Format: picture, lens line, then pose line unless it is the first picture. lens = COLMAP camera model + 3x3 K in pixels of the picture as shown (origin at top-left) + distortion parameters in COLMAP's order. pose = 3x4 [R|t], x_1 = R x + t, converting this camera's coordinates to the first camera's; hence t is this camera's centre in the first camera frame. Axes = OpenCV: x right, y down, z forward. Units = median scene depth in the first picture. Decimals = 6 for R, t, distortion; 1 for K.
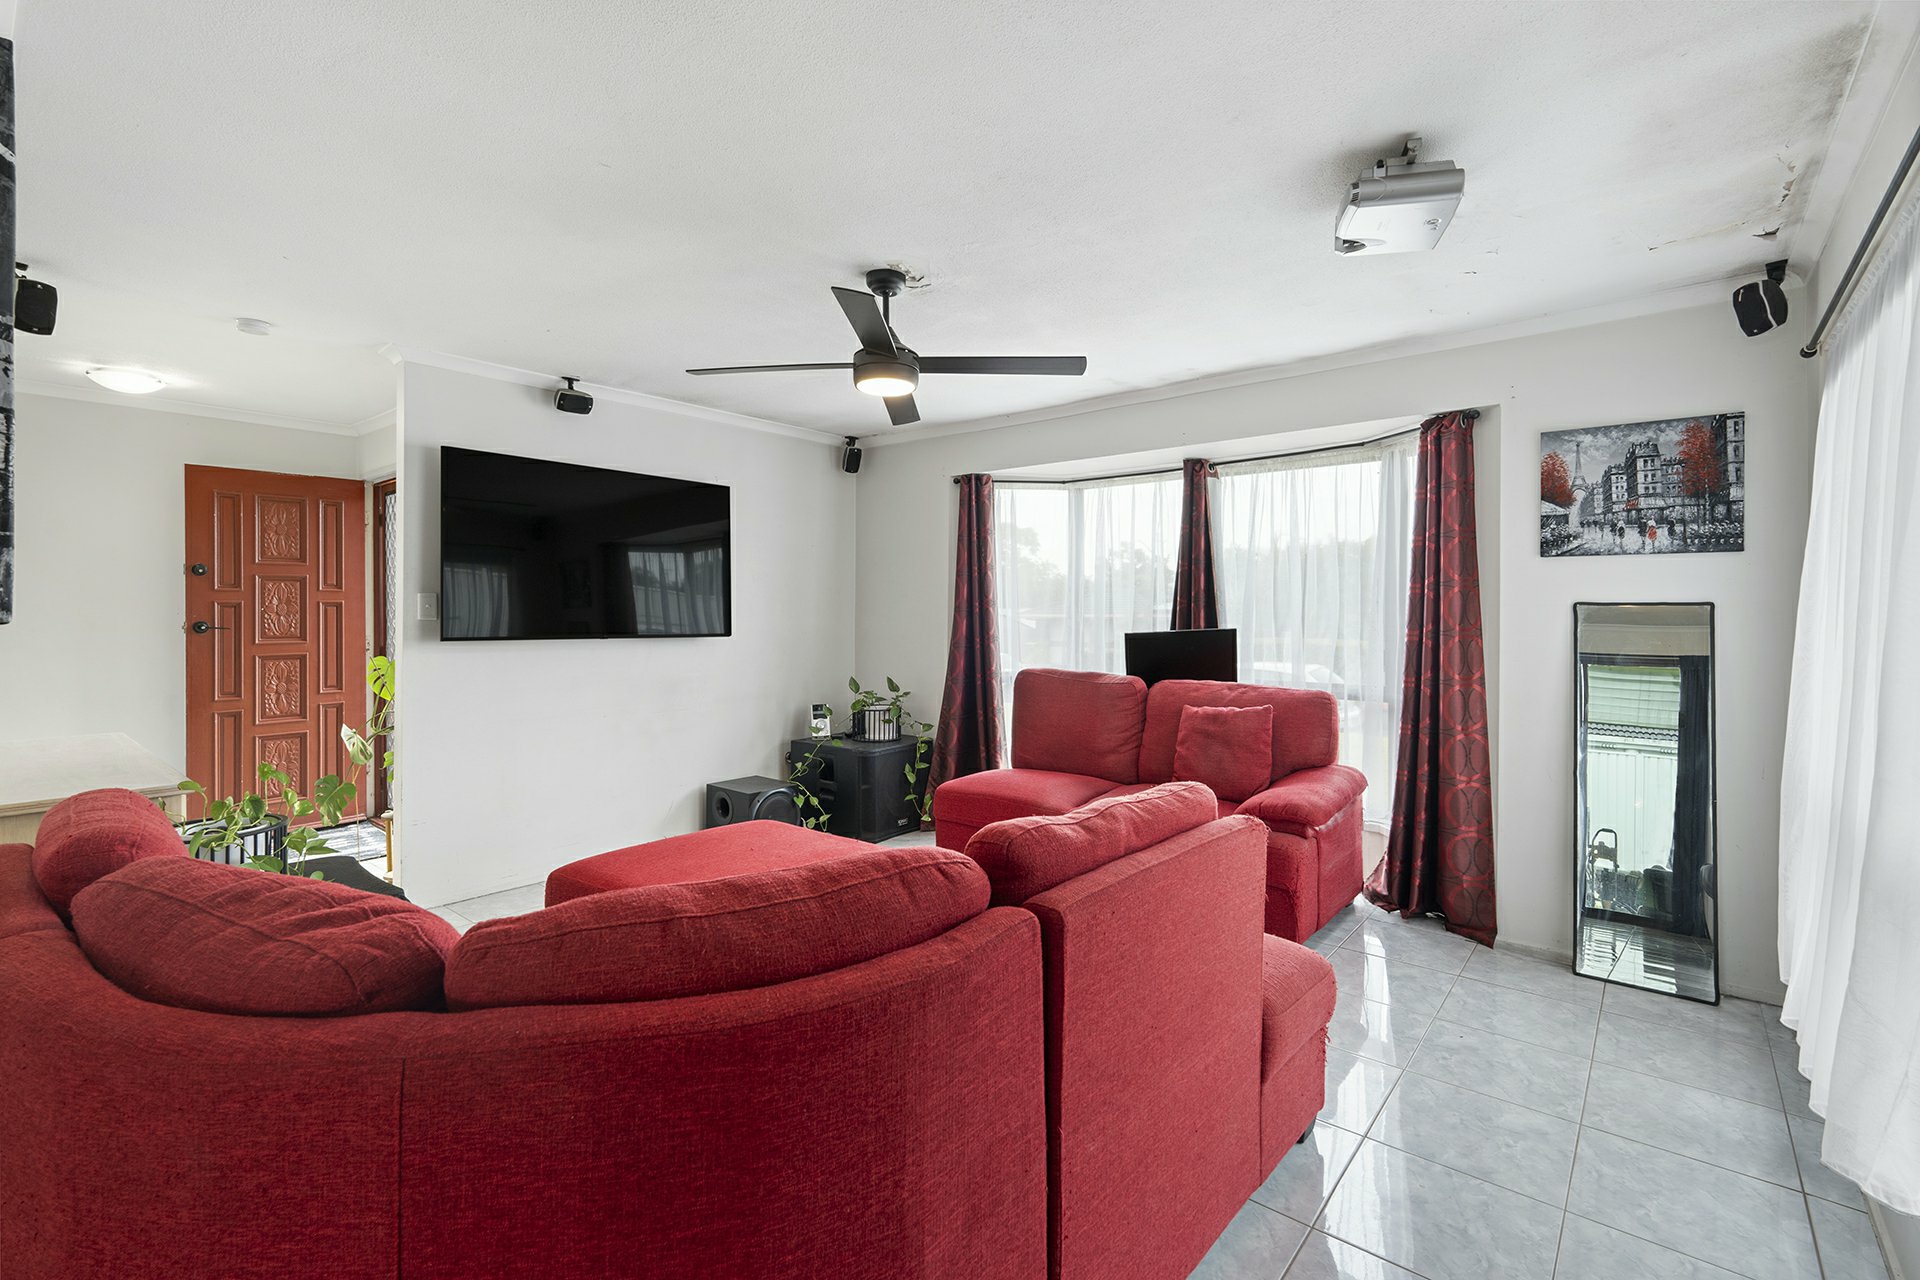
lens RADIAL K [[861.9, 0, 981.3], [0, 861.9, 610.5], [0, 0, 1]] dist [0.001695, -0.000964]
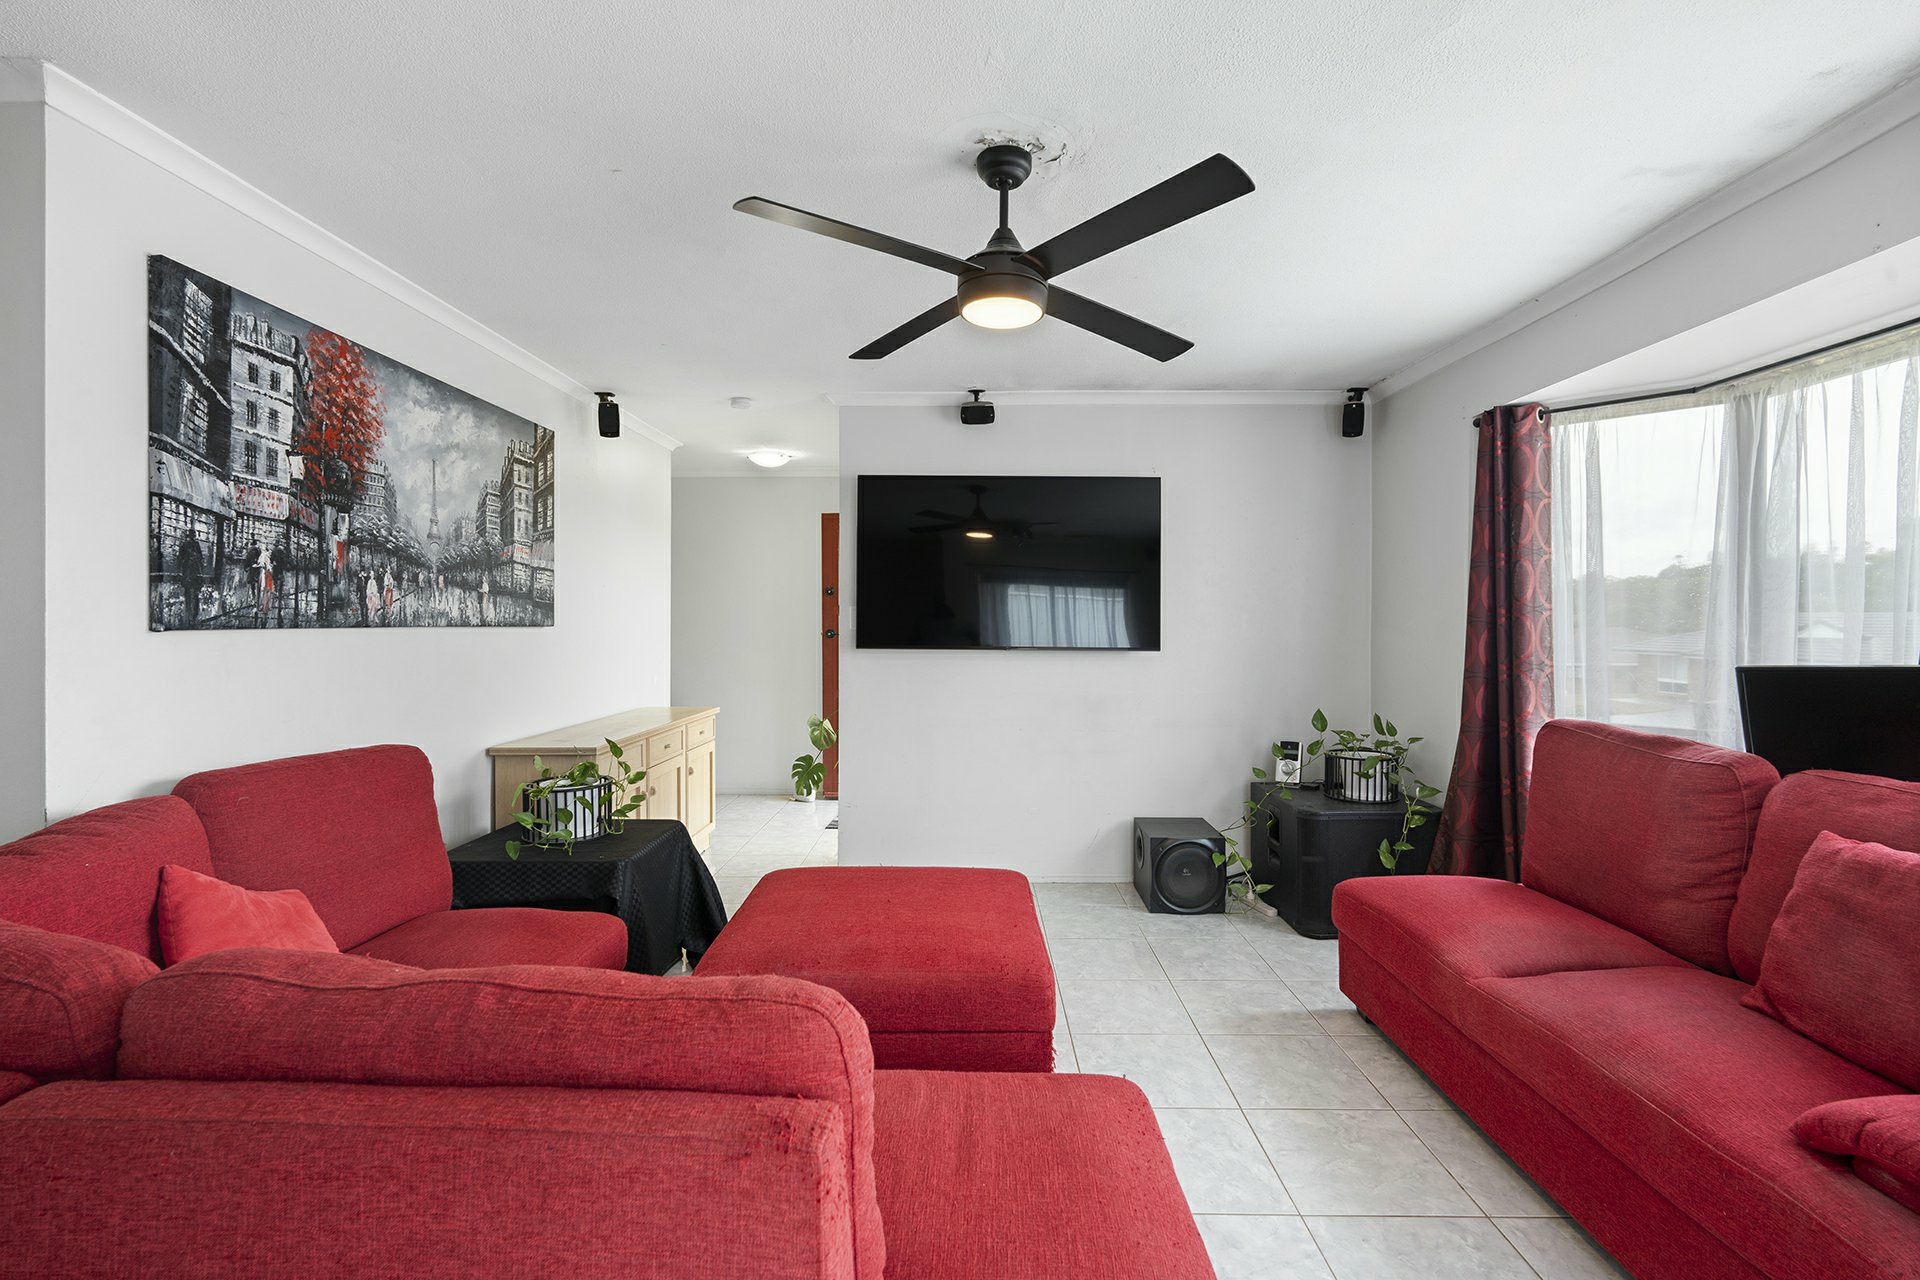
lens RADIAL K [[861.9, 0, 956.1], [0, 861.9, 623.2], [0, 0, 1]] dist [0.001695, -0.000964]
pose [[0.613411, 0.002207, -0.789761, 0.335290], [-0.002634, 0.999996, 0.000749, 0.003069], [0.789759, 0.001620, 0.613415, 0.394797]]
